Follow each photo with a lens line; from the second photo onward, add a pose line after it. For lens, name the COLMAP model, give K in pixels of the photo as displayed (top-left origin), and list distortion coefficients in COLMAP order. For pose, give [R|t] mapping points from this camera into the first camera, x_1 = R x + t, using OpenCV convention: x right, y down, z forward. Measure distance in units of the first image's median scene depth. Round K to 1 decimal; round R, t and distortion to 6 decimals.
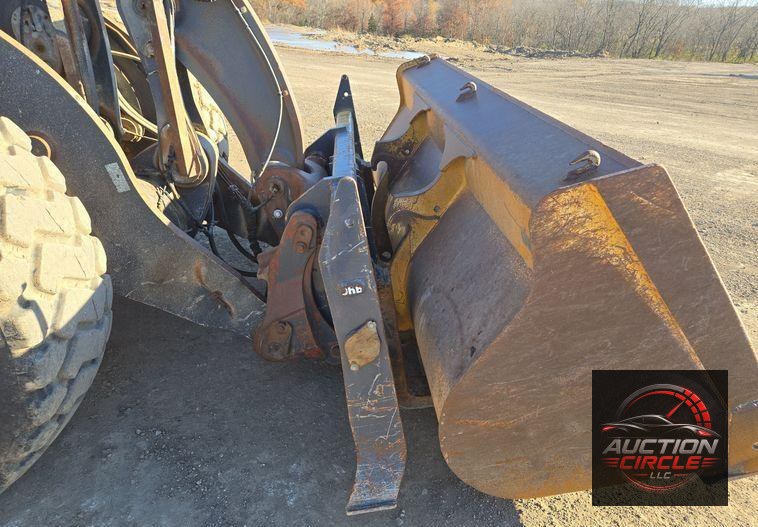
lens RADIAL K [[521.9, 0, 376.1], [0, 521.9, 283.5], [0, 0, 1]] dist [0.087108, -0.073929]
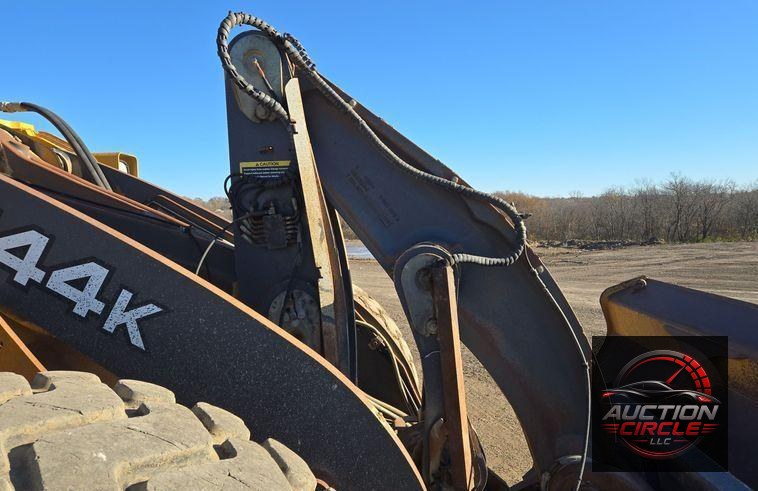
lens RADIAL K [[522.4, 0, 379.0], [0, 522.4, 245.5], [0, 0, 1]] dist [0.040099, -0.002390]
pose [[0.992023, -0.083129, -0.094762, -0.427289], [0.035765, 0.906461, -0.420772, -0.235572], [0.120877, 0.414026, 0.902204, 0.262510]]
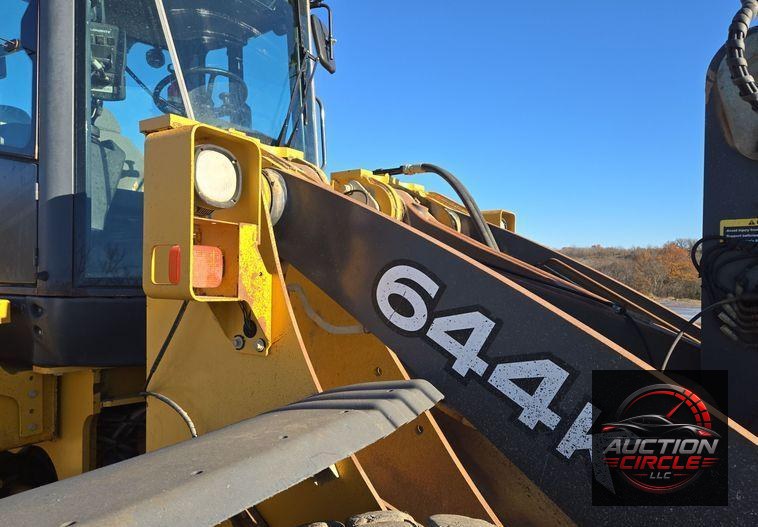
lens RADIAL K [[521.9, 0, 376.1], [0, 521.9, 283.5], [0, 0, 1]] dist [0.087108, -0.073929]
pose [[0.789070, -0.037331, -0.613168, -0.646694], [-0.251904, 0.890708, -0.378396, -0.332943], [0.560280, 0.453041, 0.693427, 0.346165]]
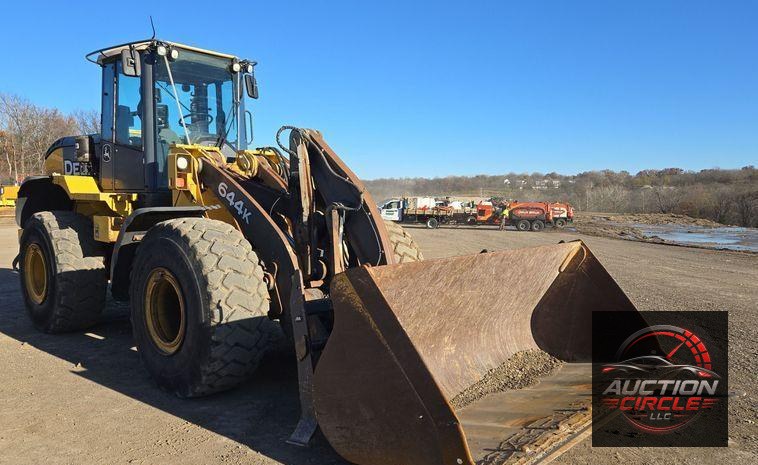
lens RADIAL K [[582.6, 0, 342.7], [0, 582.6, 262.7], [0, 0, 1]] dist [0.081720, -0.060240]
pose [[0.651542, 0.030170, -0.758012, 1.455927], [-0.327771, 0.912324, -0.245421, 0.255023], [0.684149, 0.408356, 0.604306, -0.368538]]
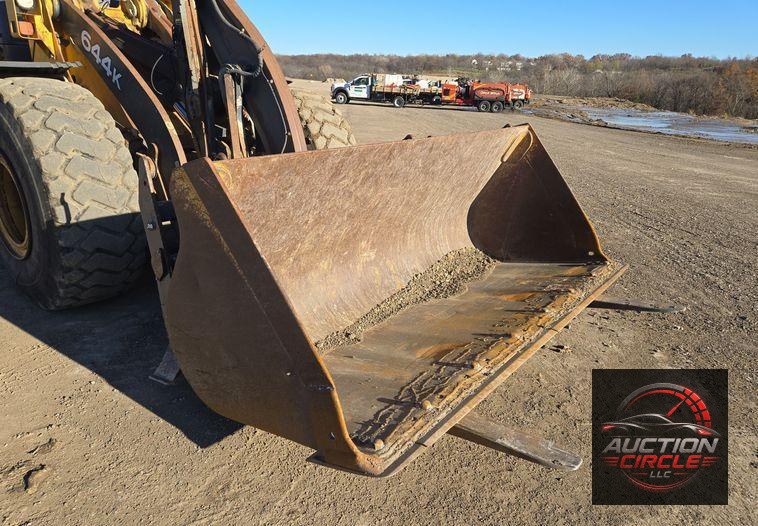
lens RADIAL K [[521.9, 0, 376.1], [0, 521.9, 283.0], [0, 0, 1]] dist [0.087108, -0.073929]
pose [[0.726302, 0.223144, -0.650148, 1.189251], [-0.319144, 0.947185, -0.031433, 0.006631], [0.608796, 0.230321, 0.759157, 0.135485]]
